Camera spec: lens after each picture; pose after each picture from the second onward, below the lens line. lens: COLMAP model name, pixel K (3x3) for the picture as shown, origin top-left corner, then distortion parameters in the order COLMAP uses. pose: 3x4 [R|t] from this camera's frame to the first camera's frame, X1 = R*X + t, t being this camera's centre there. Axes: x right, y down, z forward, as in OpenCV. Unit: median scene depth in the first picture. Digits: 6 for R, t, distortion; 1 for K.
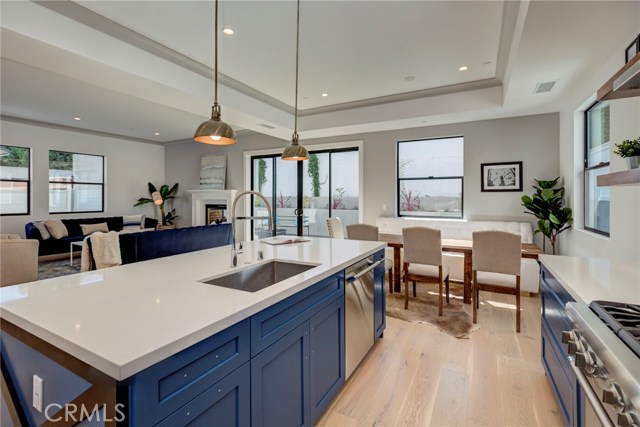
lens RADIAL K [[293.6, 0, 318.7], [0, 293.6, 197.8], [0, 0, 1]] dist [-0.003476, 0.000372]
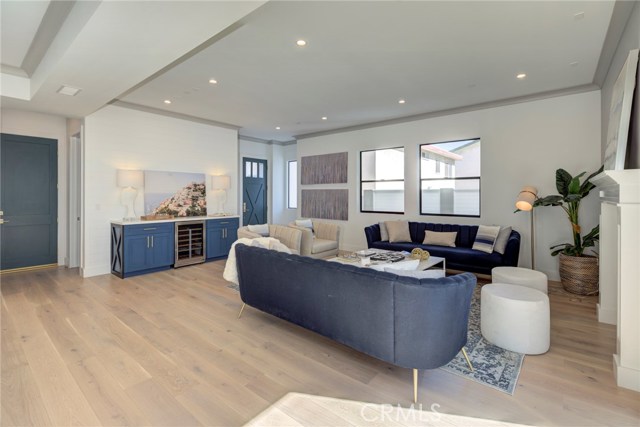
lens RADIAL K [[293.6, 0, 318.7], [0, 293.6, 197.8], [0, 0, 1]] dist [-0.003476, 0.000372]
pose [[-0.181509, 0.005797, -0.983372, 0.030738], [-0.003638, 0.999972, 0.006566, -0.001985], [0.983383, 0.004769, -0.181483, 0.883890]]
